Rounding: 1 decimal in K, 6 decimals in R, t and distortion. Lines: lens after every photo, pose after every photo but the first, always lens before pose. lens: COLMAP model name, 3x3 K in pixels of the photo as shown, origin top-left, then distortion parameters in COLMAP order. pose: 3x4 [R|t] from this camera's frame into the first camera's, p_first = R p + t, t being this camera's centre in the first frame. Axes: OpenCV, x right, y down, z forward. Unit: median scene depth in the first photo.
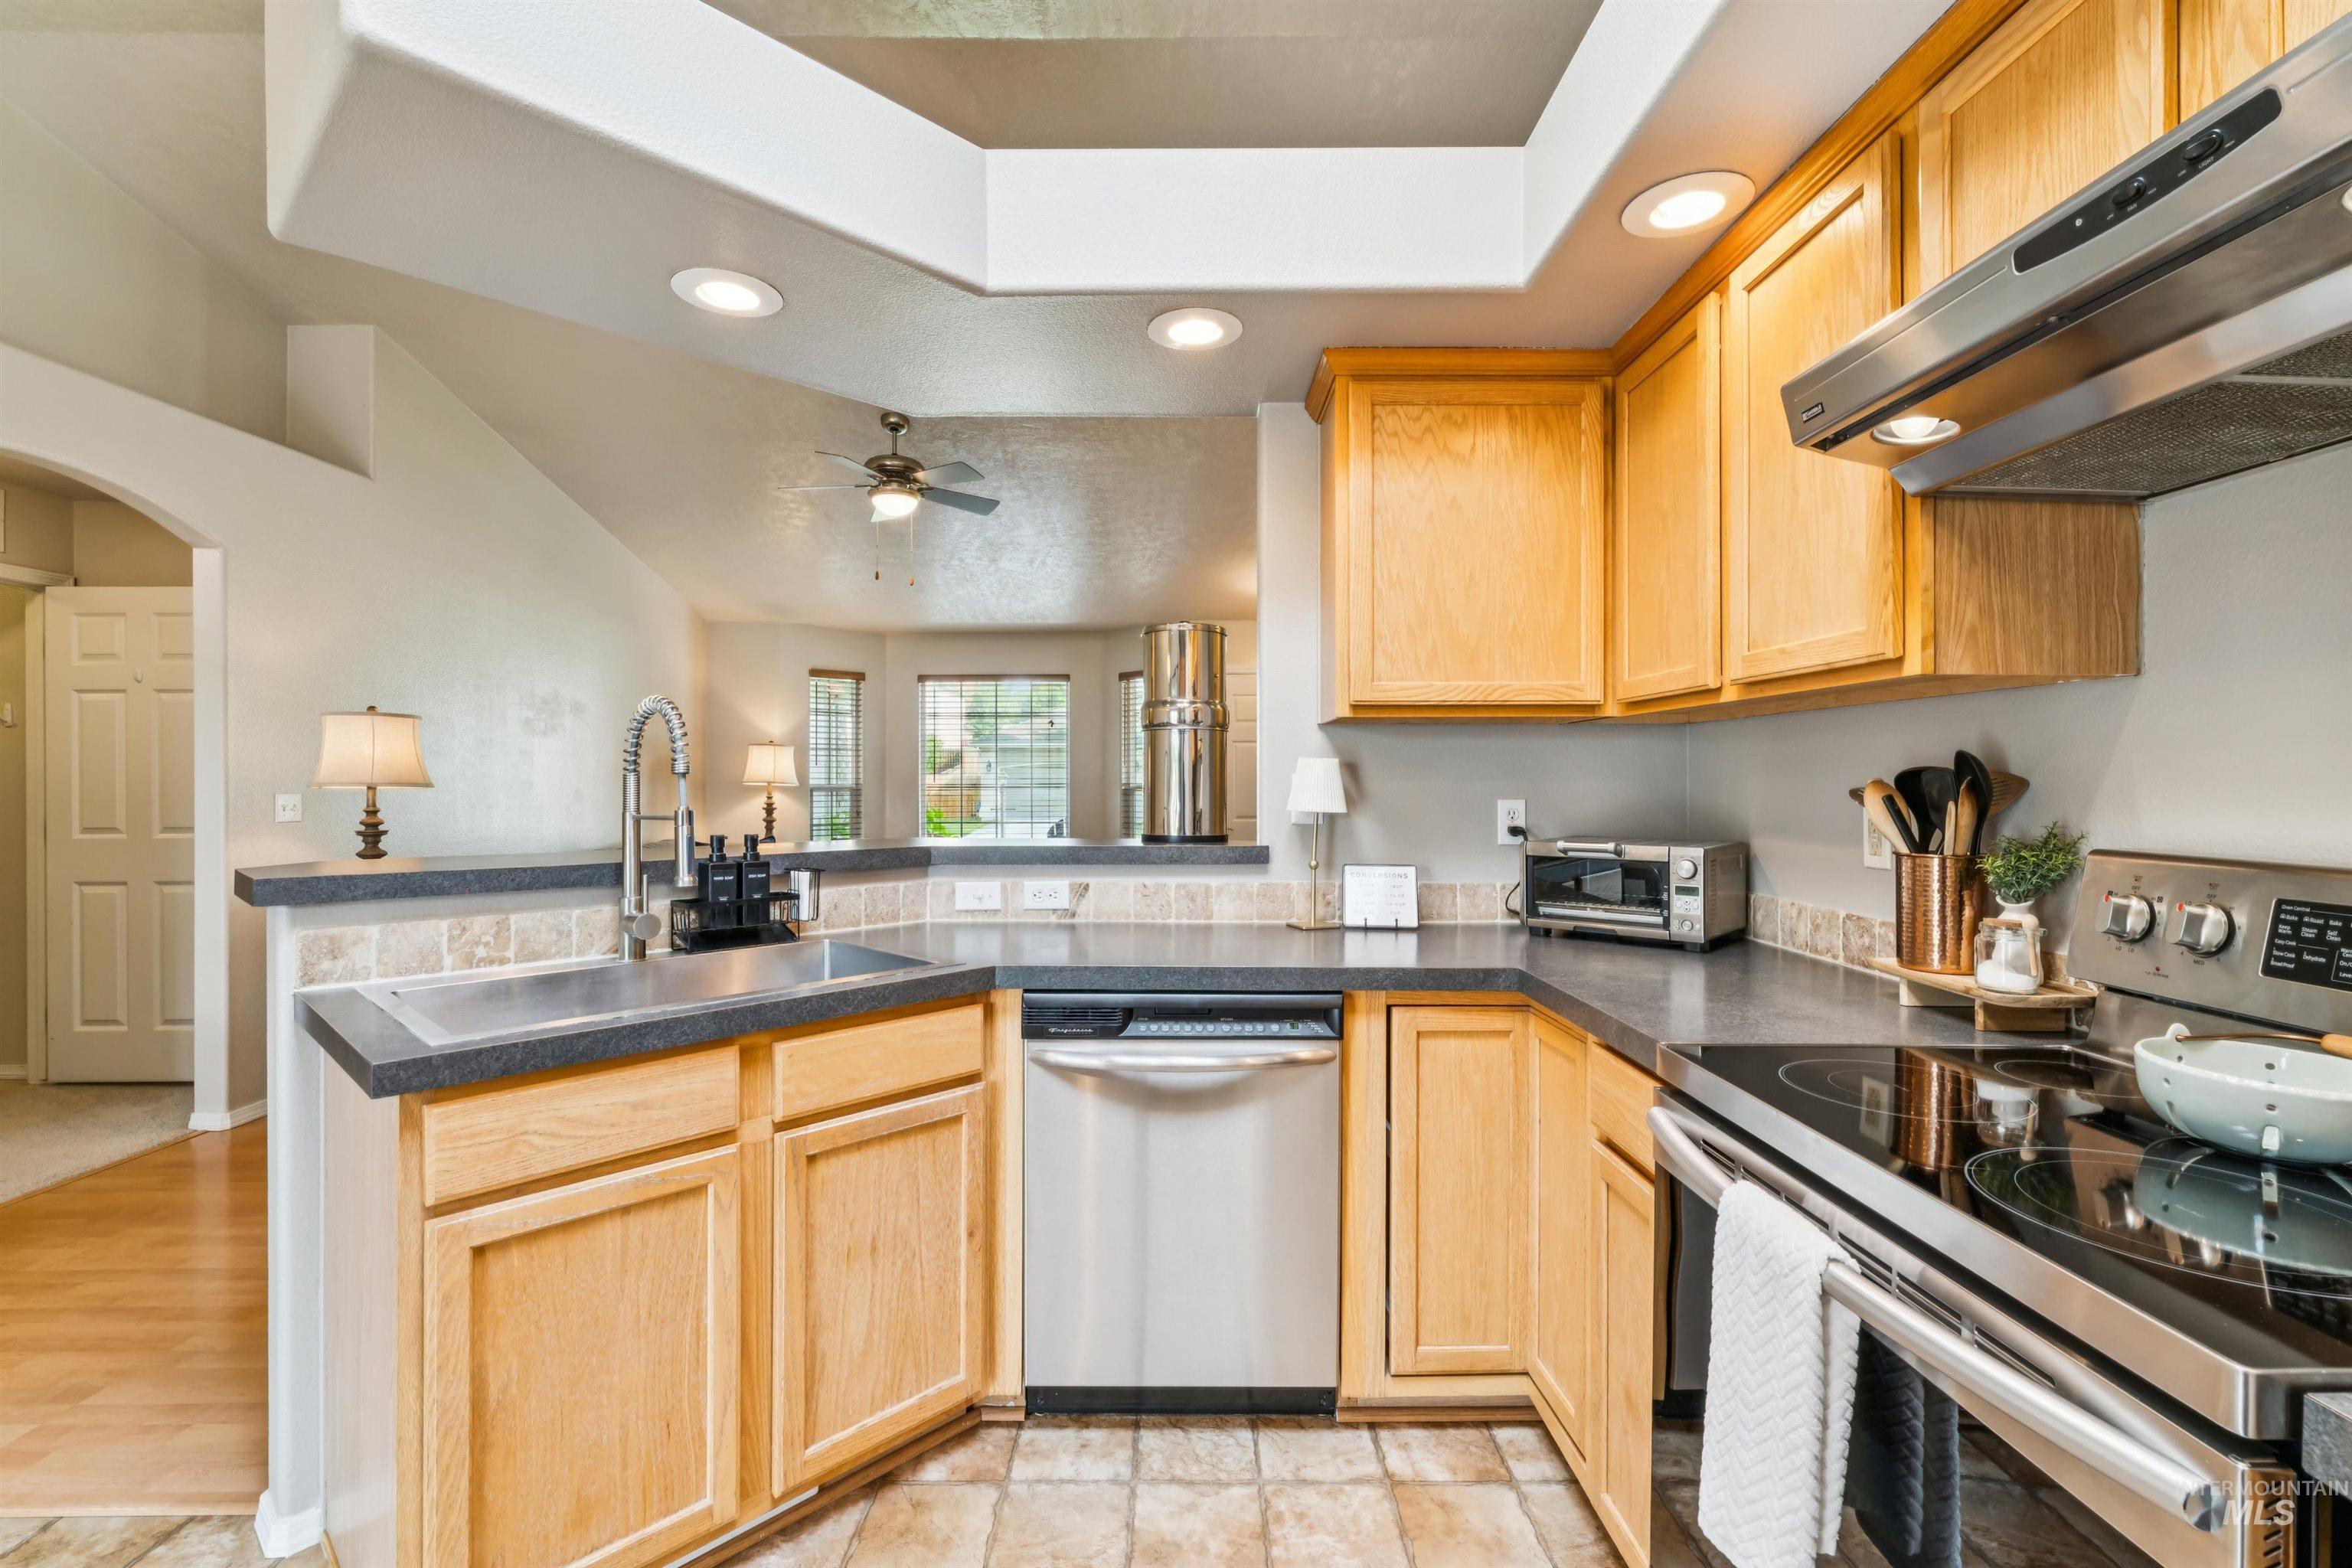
lens RADIAL K [[1014.4, 0, 1175.7], [0, 1014.4, 772.6], [0, 0, 1]] dist [-0.006793, -0.000311]
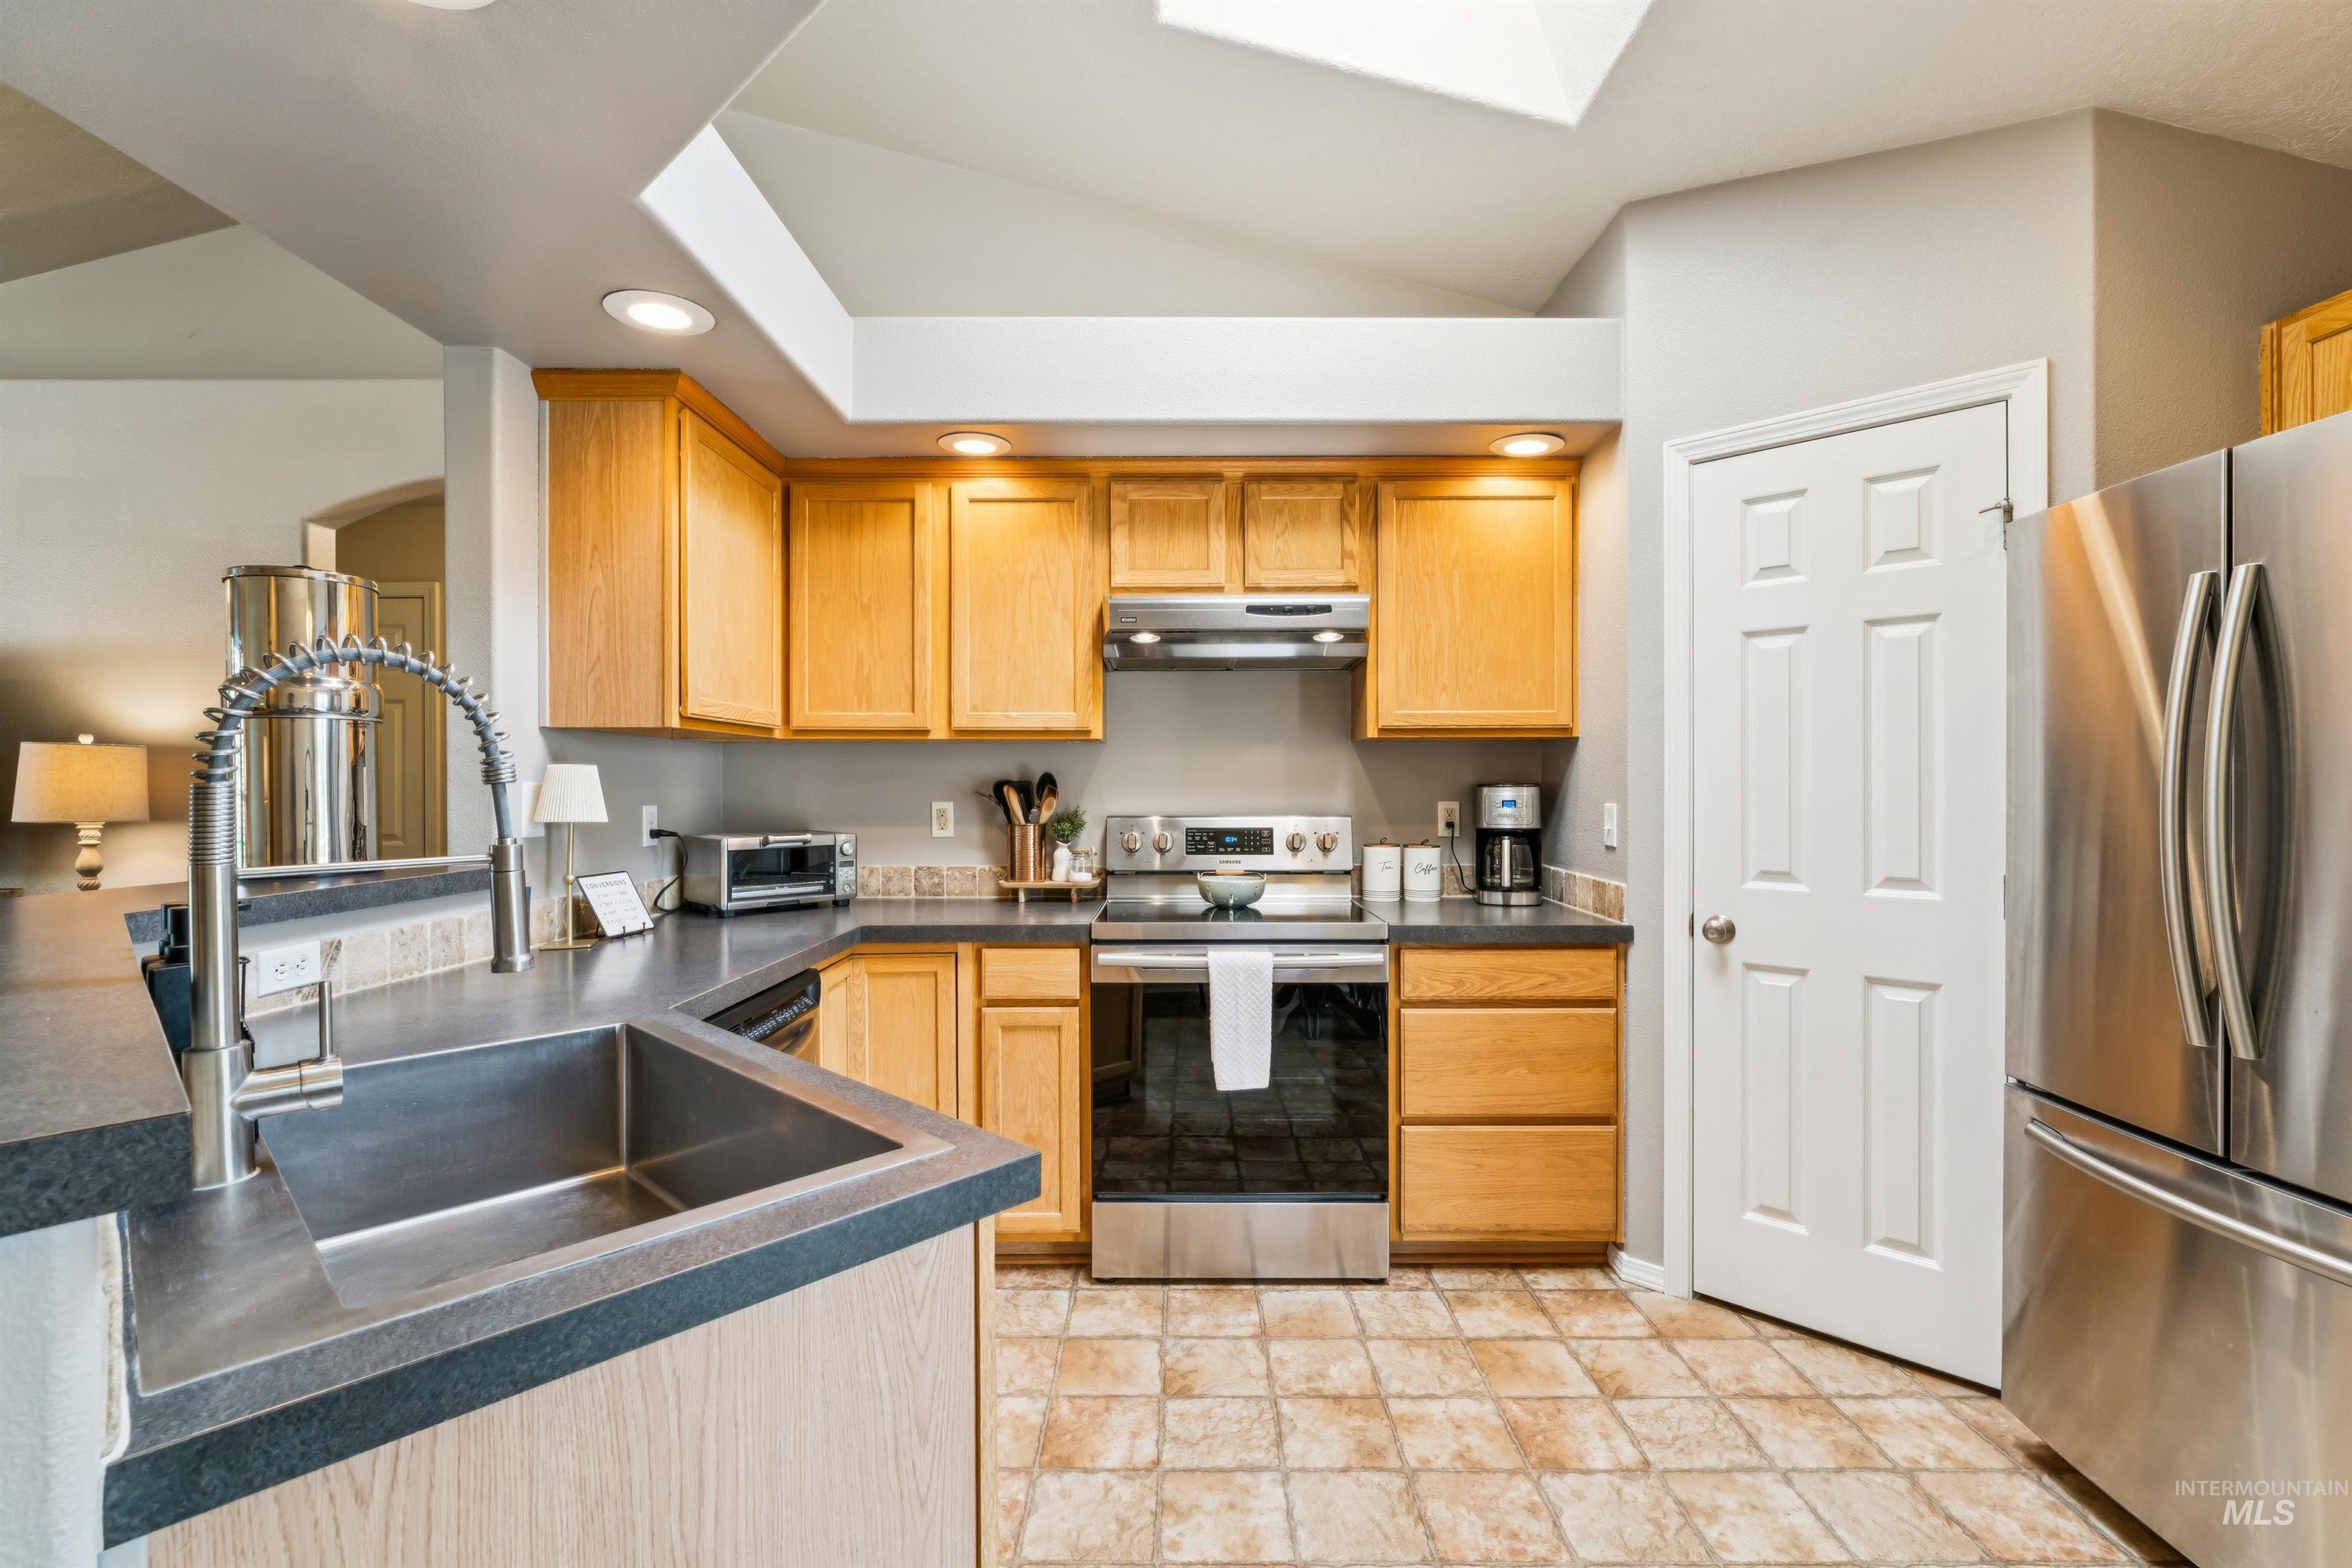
lens RADIAL K [[1014.4, 0, 1189.3], [0, 1014.4, 785.3], [0, 0, 1]] dist [-0.006793, -0.000311]
pose [[-0.016831, -0.002510, 0.999855, -1.112975], [-0.006852, 0.999974, 0.002395, -0.000955], [-0.999835, -0.006811, -0.016848, 0.636946]]
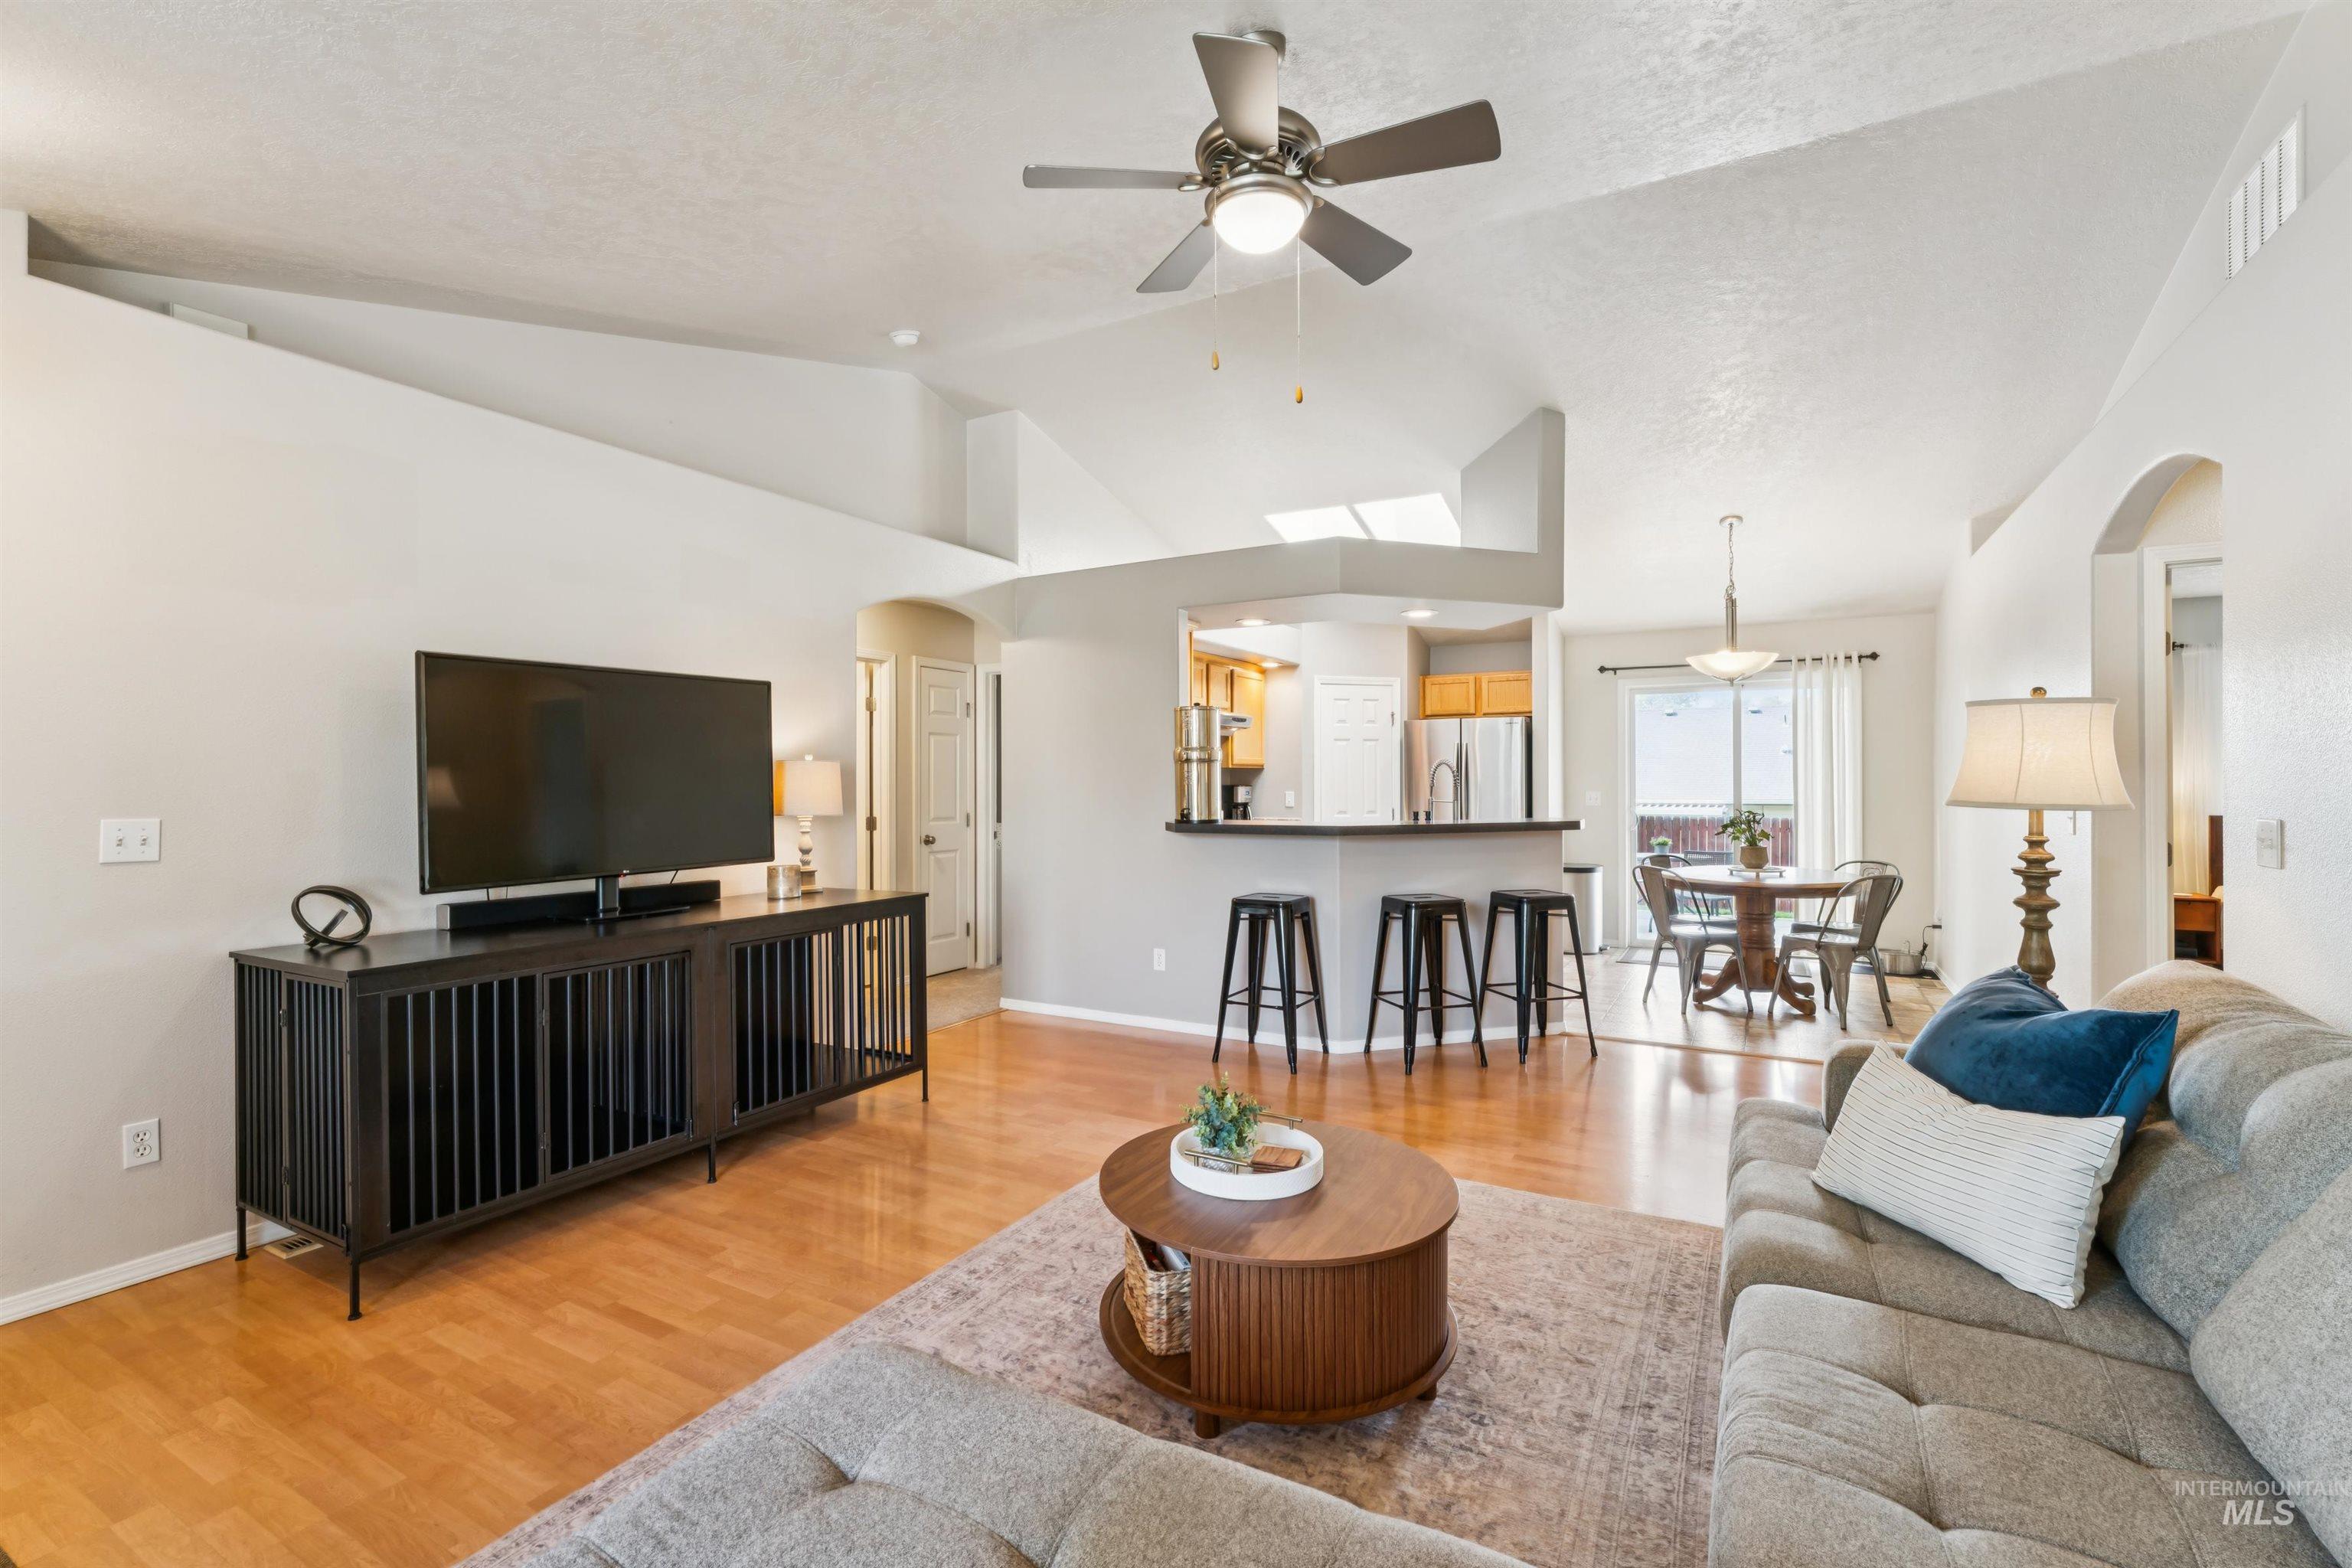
lens RADIAL K [[1014.4, 0, 1186.6], [0, 1014.4, 787.3], [0, 0, 1]] dist [-0.006793, -0.000311]
pose [[-0.875303, -0.002512, 0.483569, -1.366280], [-0.002603, 0.999996, 0.000482, 0.004672], [-0.483568, -0.000837, -0.875306, 4.190057]]
